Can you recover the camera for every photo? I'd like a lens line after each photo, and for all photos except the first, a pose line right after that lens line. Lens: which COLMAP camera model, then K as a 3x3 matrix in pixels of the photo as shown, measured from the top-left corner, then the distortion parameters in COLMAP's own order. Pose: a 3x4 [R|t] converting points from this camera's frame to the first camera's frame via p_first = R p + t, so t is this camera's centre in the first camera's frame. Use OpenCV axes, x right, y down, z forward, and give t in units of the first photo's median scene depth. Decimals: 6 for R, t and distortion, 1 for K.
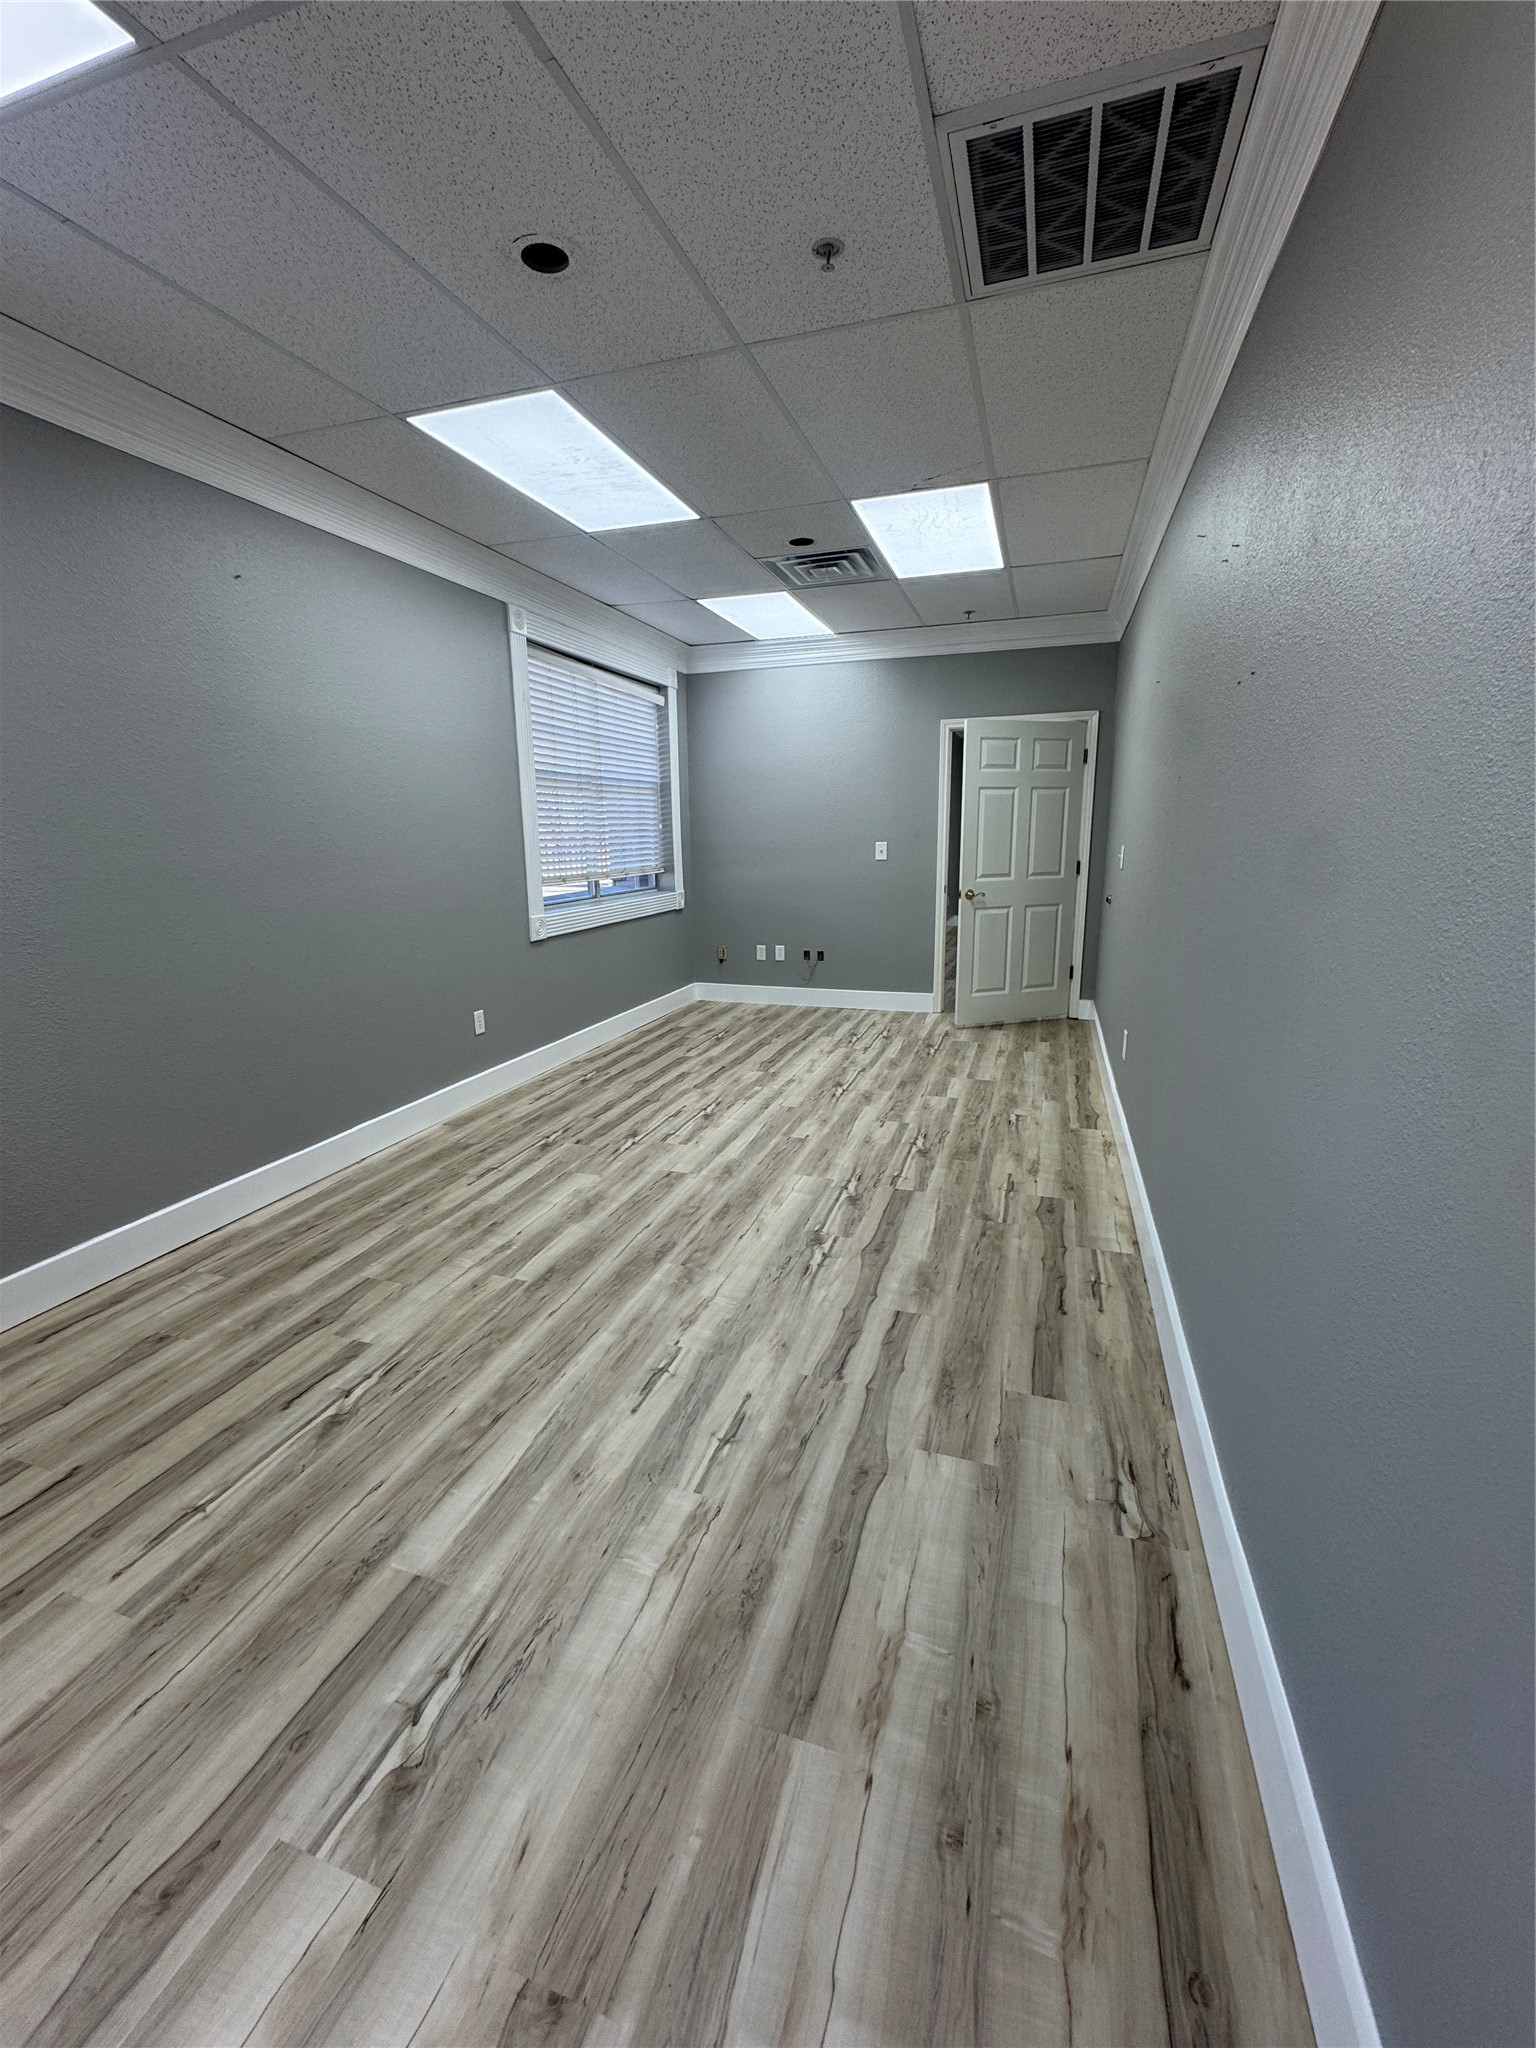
lens RADIAL K [[833.0, 0, 767.9], [0, 833.0, 1022.5], [0, 0, 1]] dist [0.000405, 0.000052]
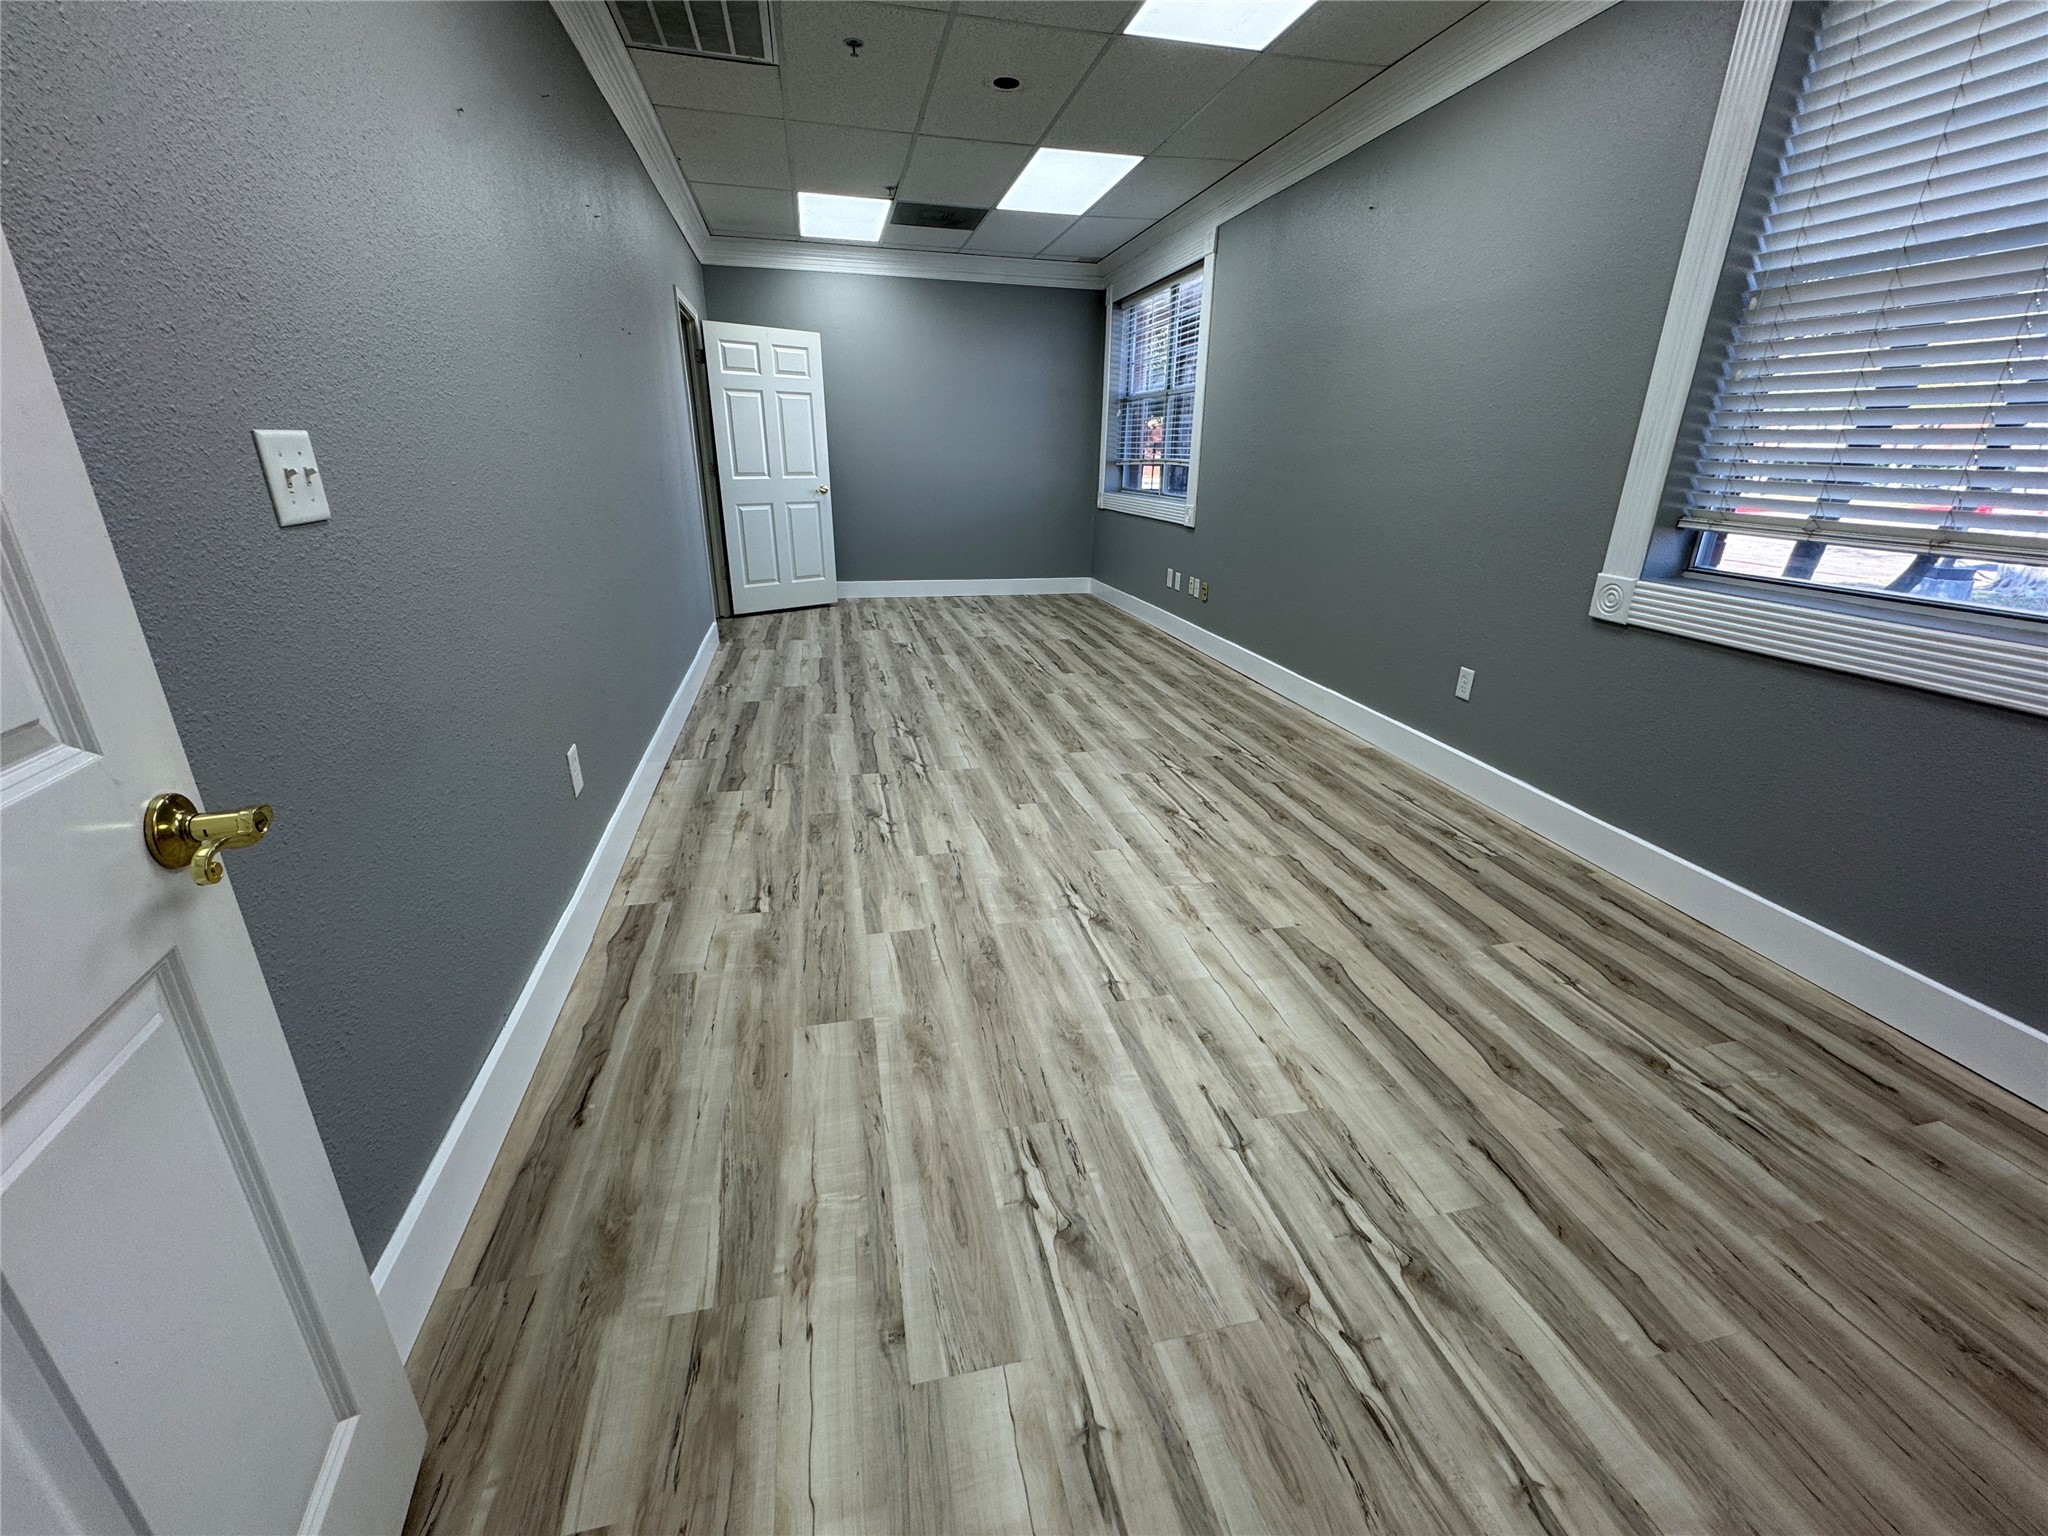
lens RADIAL K [[833.0, 0, 1023.4], [0, 833.0, 761.7], [0, 0, 1]] dist [0.000405, 0.000052]
pose [[-0.851310, 0.184486, -0.491157, 0.460827], [-0.122406, 0.840468, 0.527855, -0.351319], [0.510184, 0.509489, -0.692917, 1.635148]]
